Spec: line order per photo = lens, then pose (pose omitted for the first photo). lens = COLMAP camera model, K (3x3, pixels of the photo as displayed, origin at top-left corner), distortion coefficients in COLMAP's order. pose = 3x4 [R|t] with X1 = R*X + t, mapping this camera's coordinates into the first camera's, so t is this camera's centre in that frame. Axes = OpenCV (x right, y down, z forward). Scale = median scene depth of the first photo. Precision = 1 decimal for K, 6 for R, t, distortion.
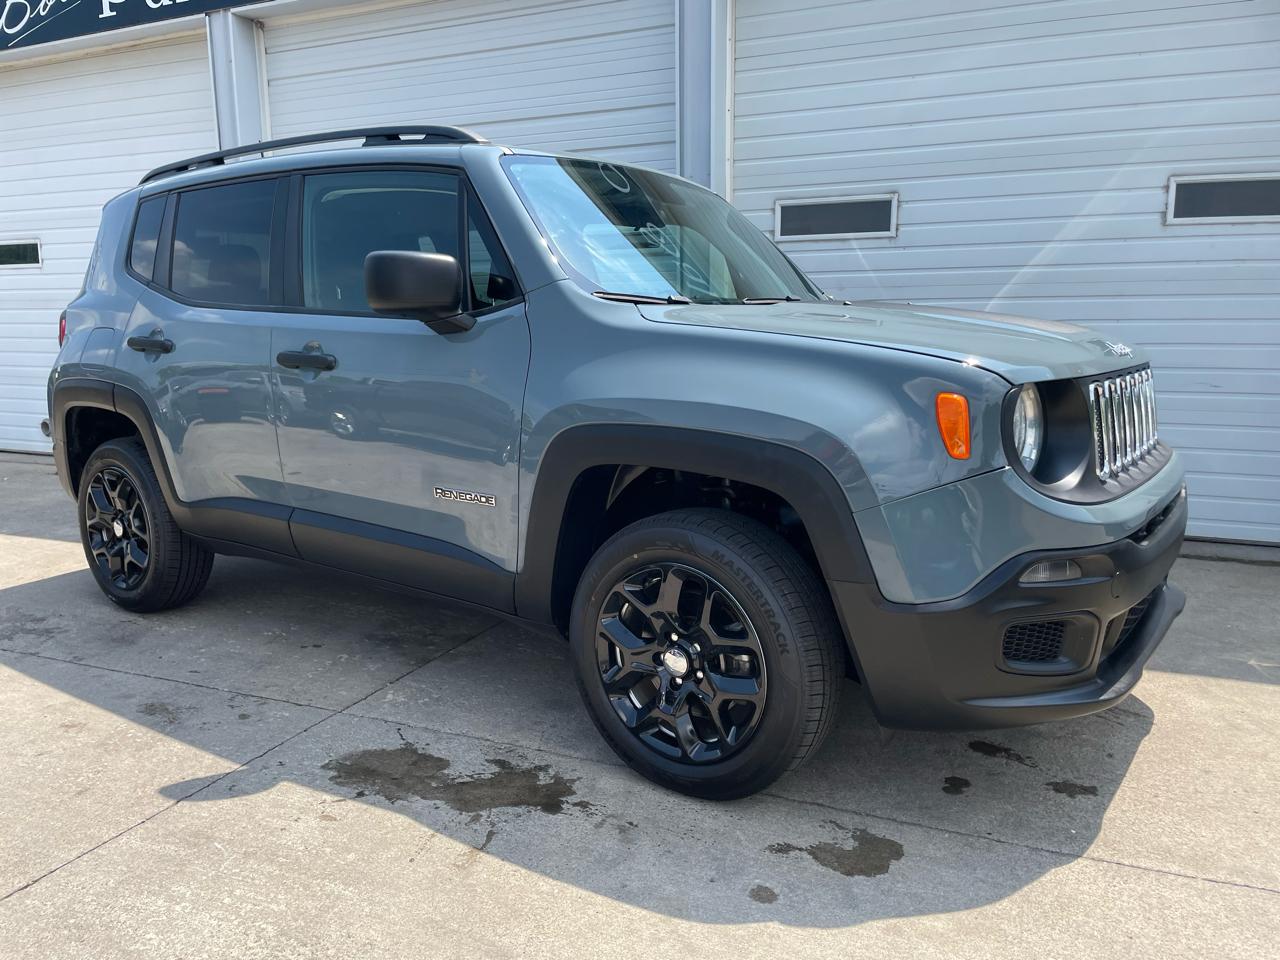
lens RADIAL K [[968.1, 0, 623.8], [0, 968.1, 486.5], [0, 0, 1]] dist [0.089504, -0.114619]
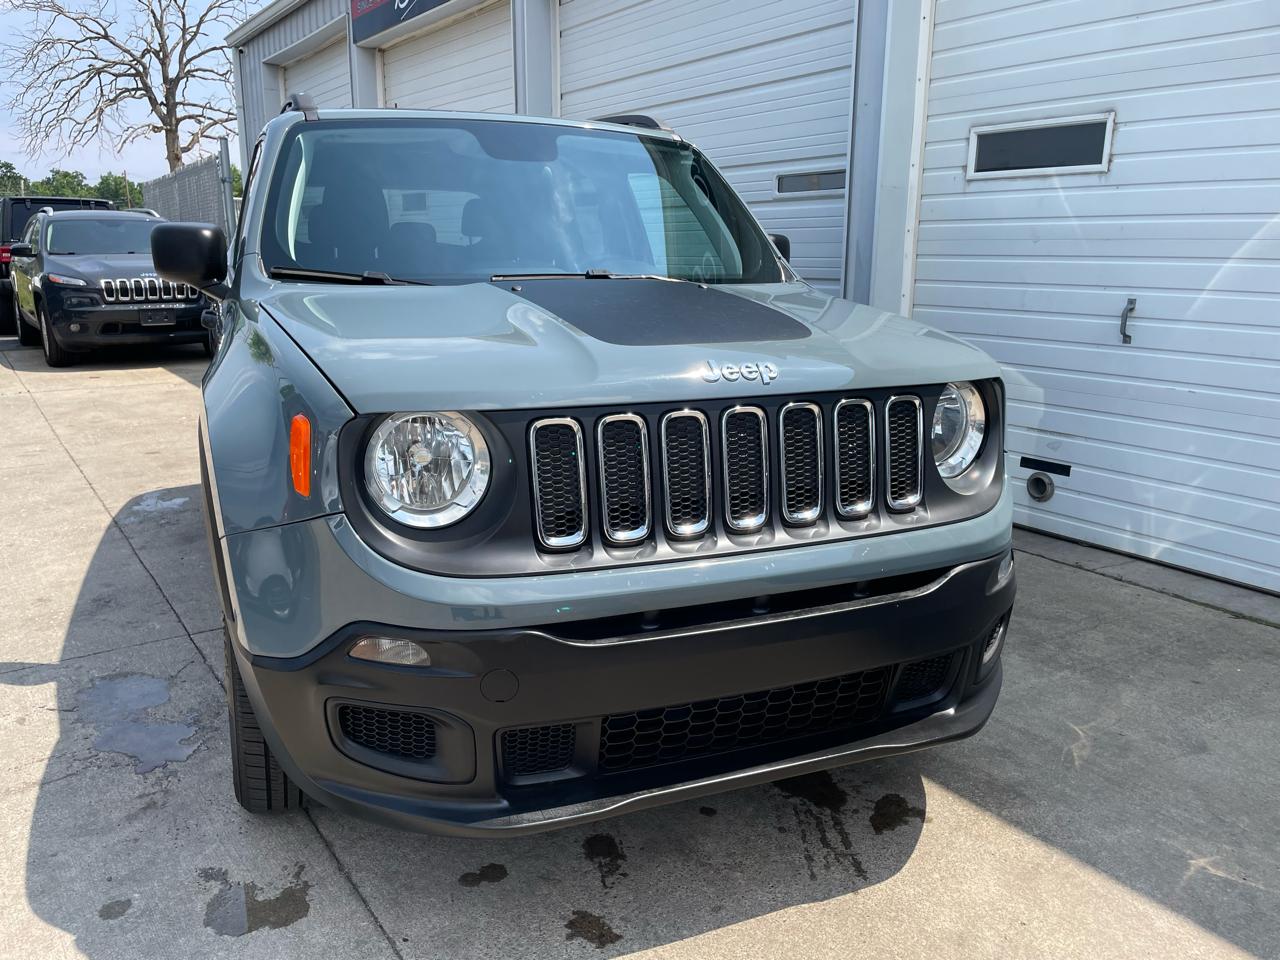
lens RADIAL K [[968.1, 0, 626.0], [0, 968.1, 485.4], [0, 0, 1]] dist [0.089504, -0.114619]
pose [[0.849827, 0.136118, -0.509181, 0.734305], [-0.100130, 0.990177, 0.097585, -0.107427], [0.517463, -0.031946, 0.855109, 0.316624]]
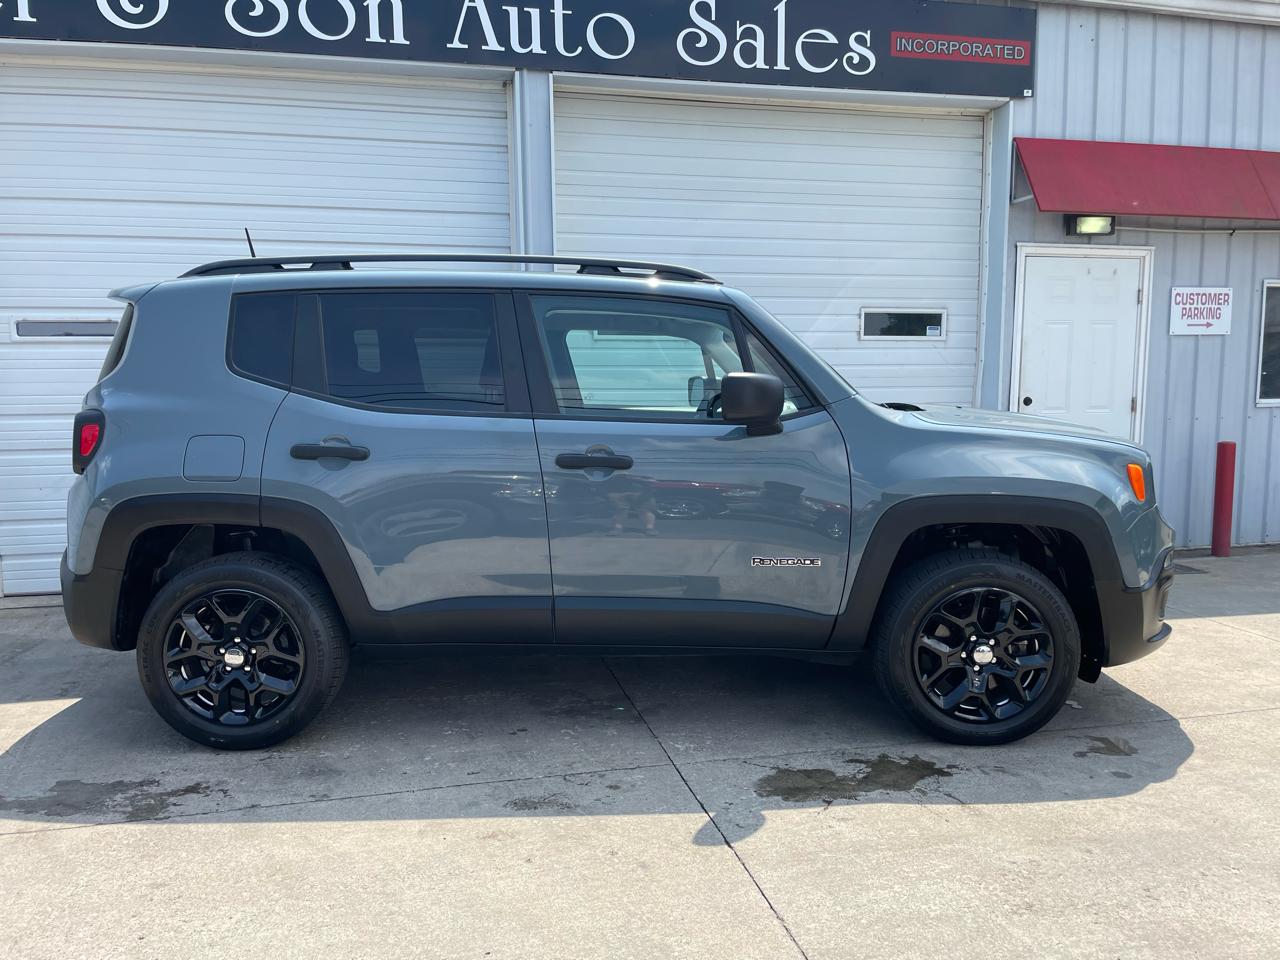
lens RADIAL K [[968.1, 0, 629.4], [0, 968.1, 485.9], [0, 0, 1]] dist [0.089504, -0.114619]
pose [[0.801885, -0.063571, 0.594088, -1.054840], [0.101106, 0.994421, -0.030062, -0.069680], [-0.588862, 0.084172, 0.803838, 0.088918]]
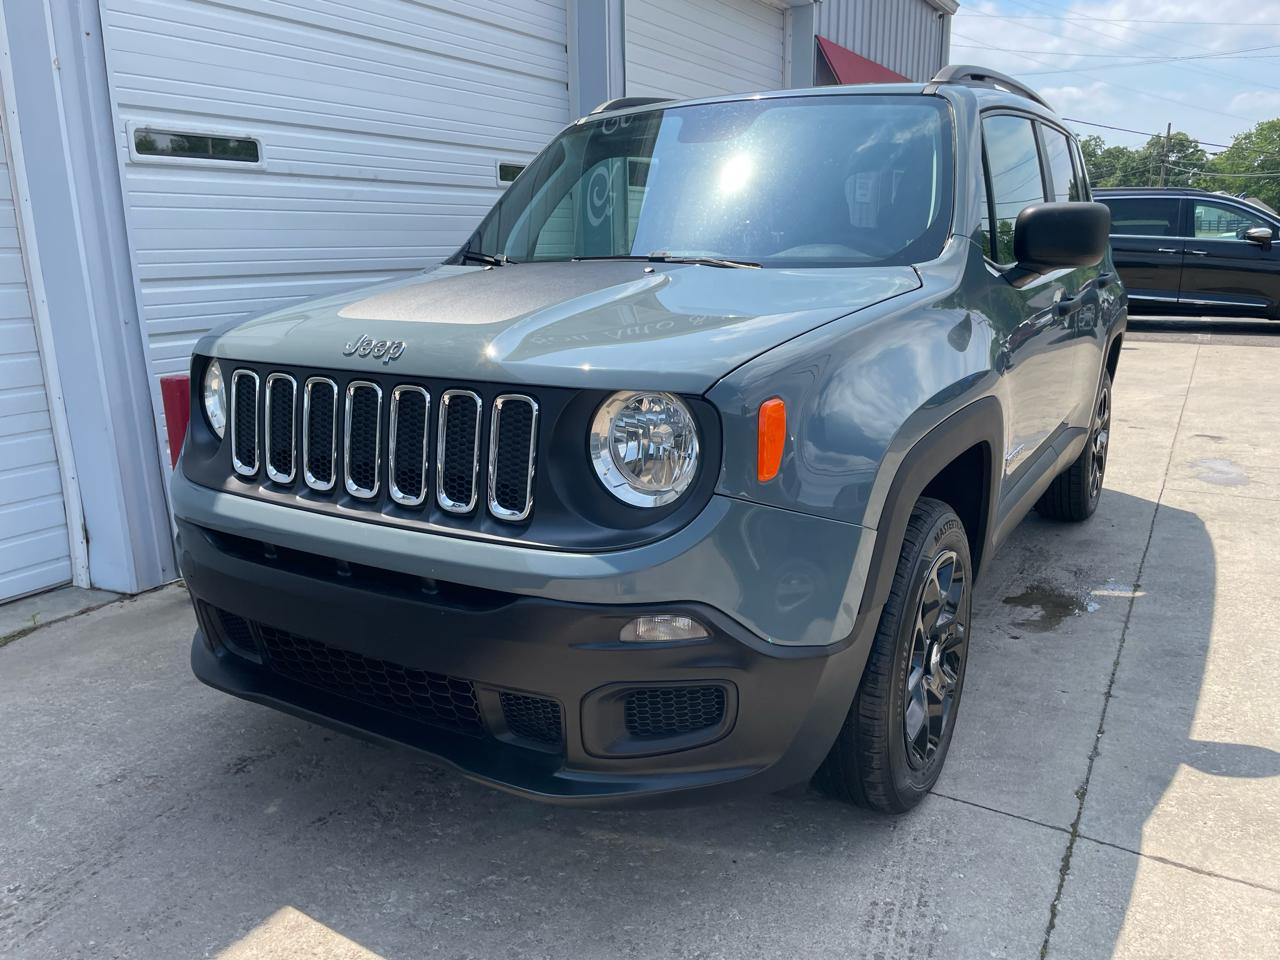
lens RADIAL K [[970.4, 0, 621.5], [0, 970.4, 485.7], [0, 0, 1]] dist [0.079768, -0.103801]
pose [[0.122340, -0.235395, 0.964169, -2.156683], [0.179570, 0.960683, 0.211759, -0.316143], [-0.976108, 0.147230, 0.159800, 1.739667]]
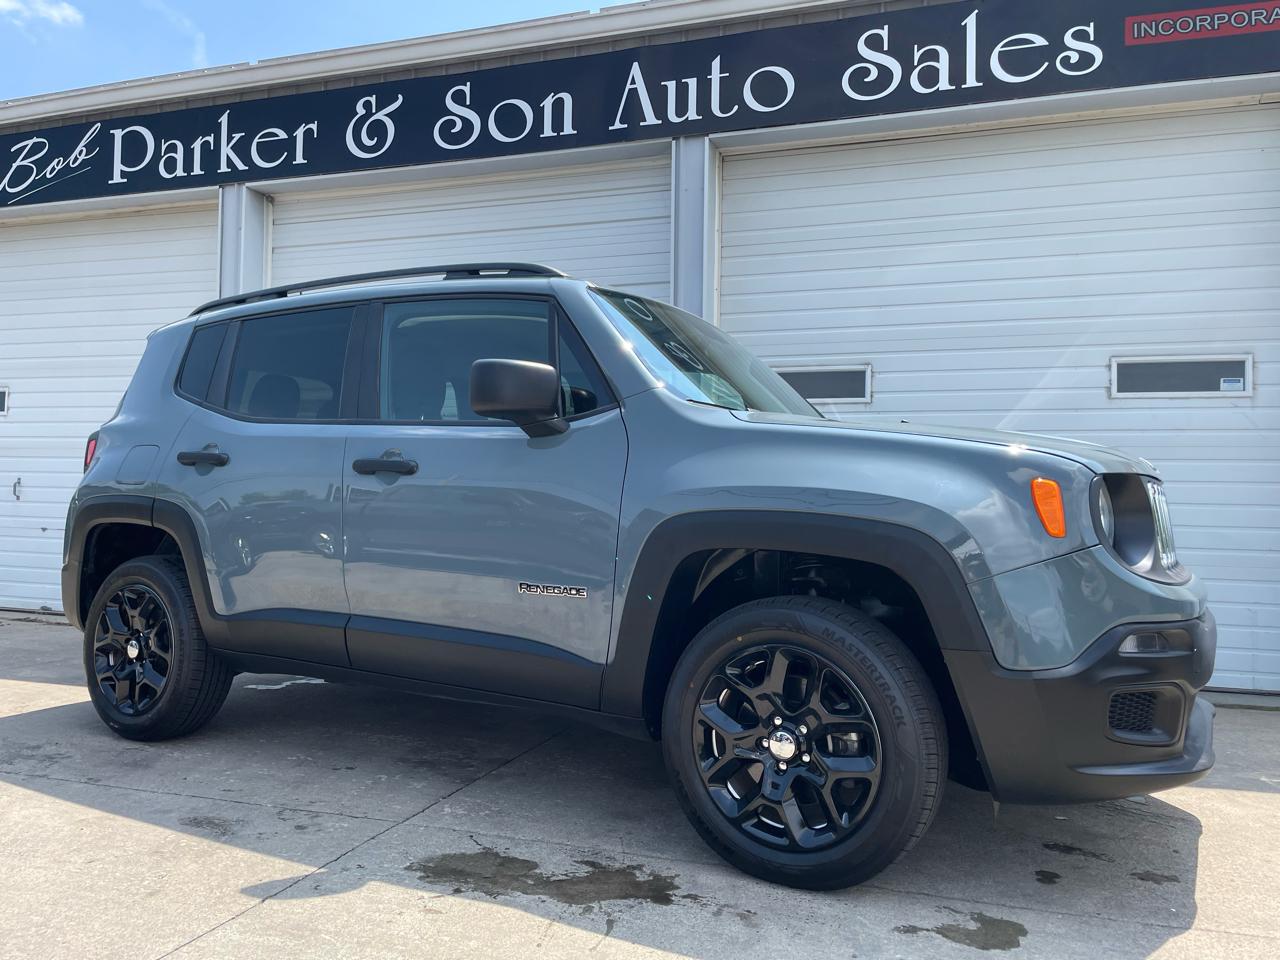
lens RADIAL K [[968.1, 0, 631.6], [0, 968.1, 462.5], [0, 0, 1]] dist [0.089504, -0.114619]
pose [[0.994698, 0.031065, 0.098038, -0.181963], [-0.008892, 0.975696, -0.218949, 0.100408], [-0.102457, 0.216917, 0.970799, -0.035797]]
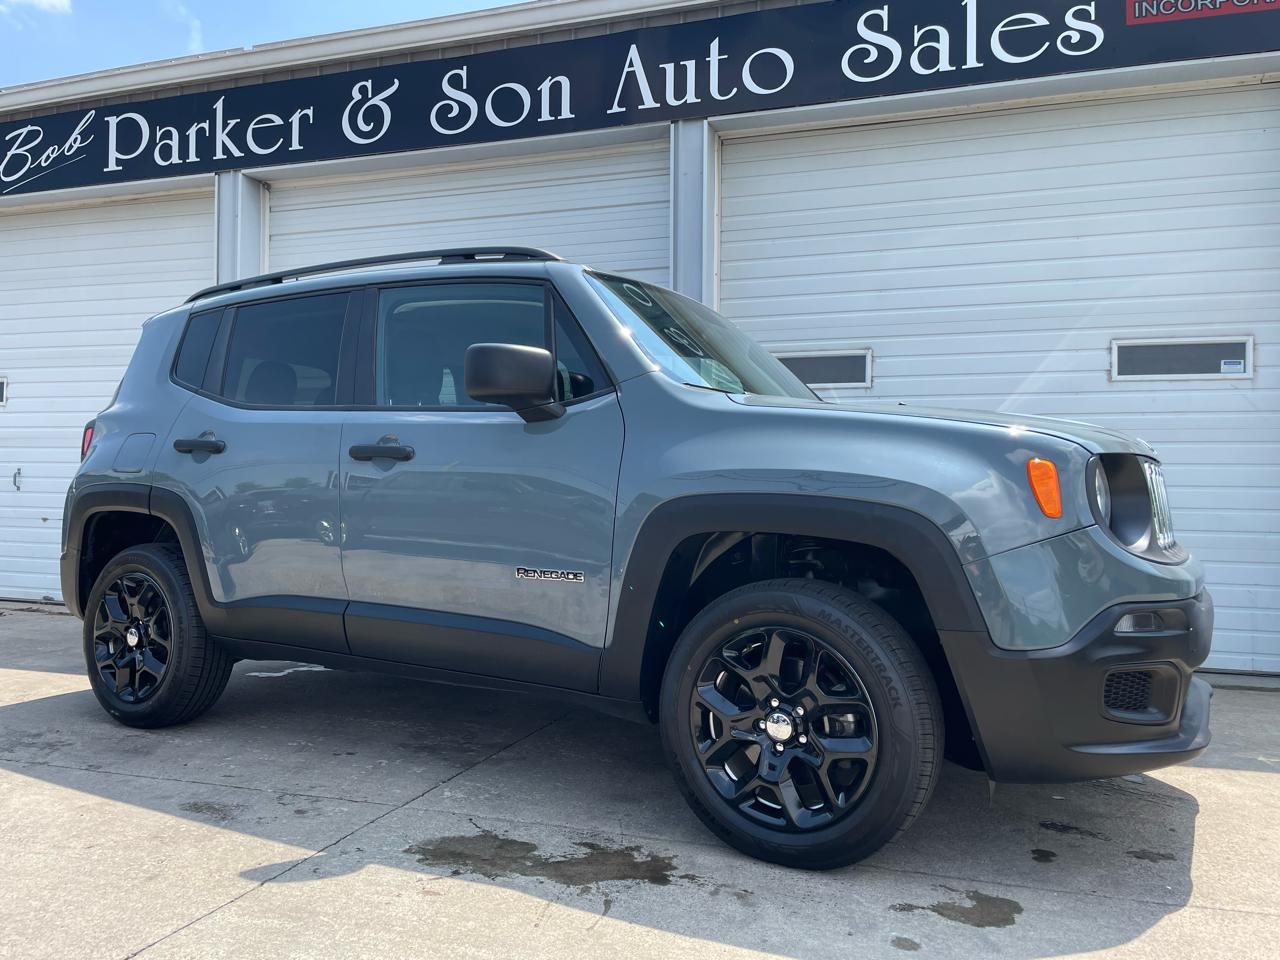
lens RADIAL K [[968.1, 0, 636.5], [0, 968.1, 468.4], [0, 0, 1]] dist [0.089504, -0.114619]
pose [[0.994727, 0.023223, 0.099898, -0.174458], [-0.002619, 0.979461, -0.201615, 0.104552], [-0.102528, 0.200290, 0.974357, -0.032700]]
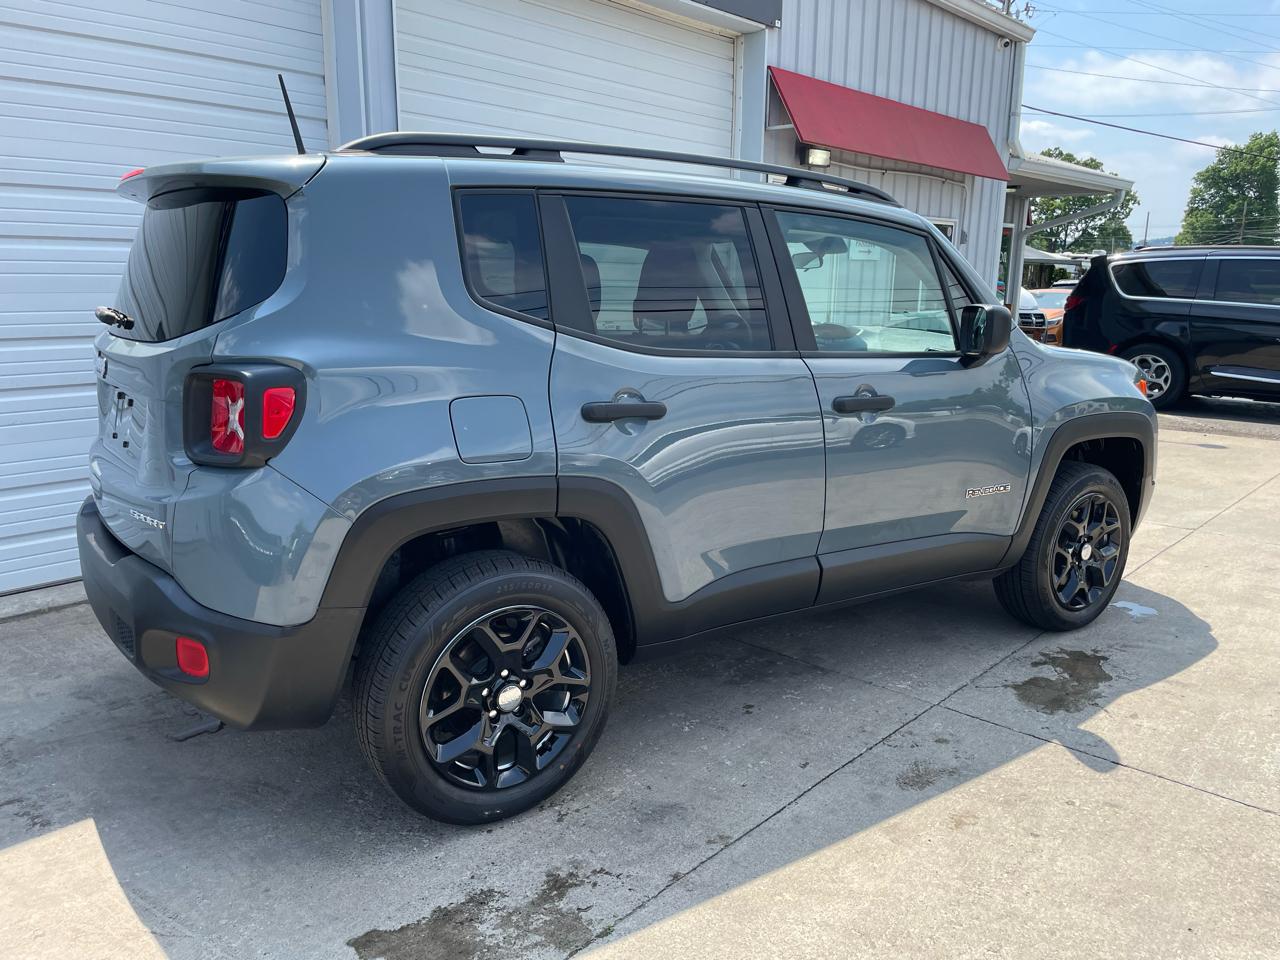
lens RADIAL K [[968.1, 0, 636.3], [0, 968.1, 478.5], [0, 0, 1]] dist [0.089504, -0.114619]
pose [[0.318064, -0.179607, 0.930901, -1.505723], [0.145167, 0.979539, 0.139391, -0.252203], [-0.936890, 0.090801, 0.337629, 0.976648]]
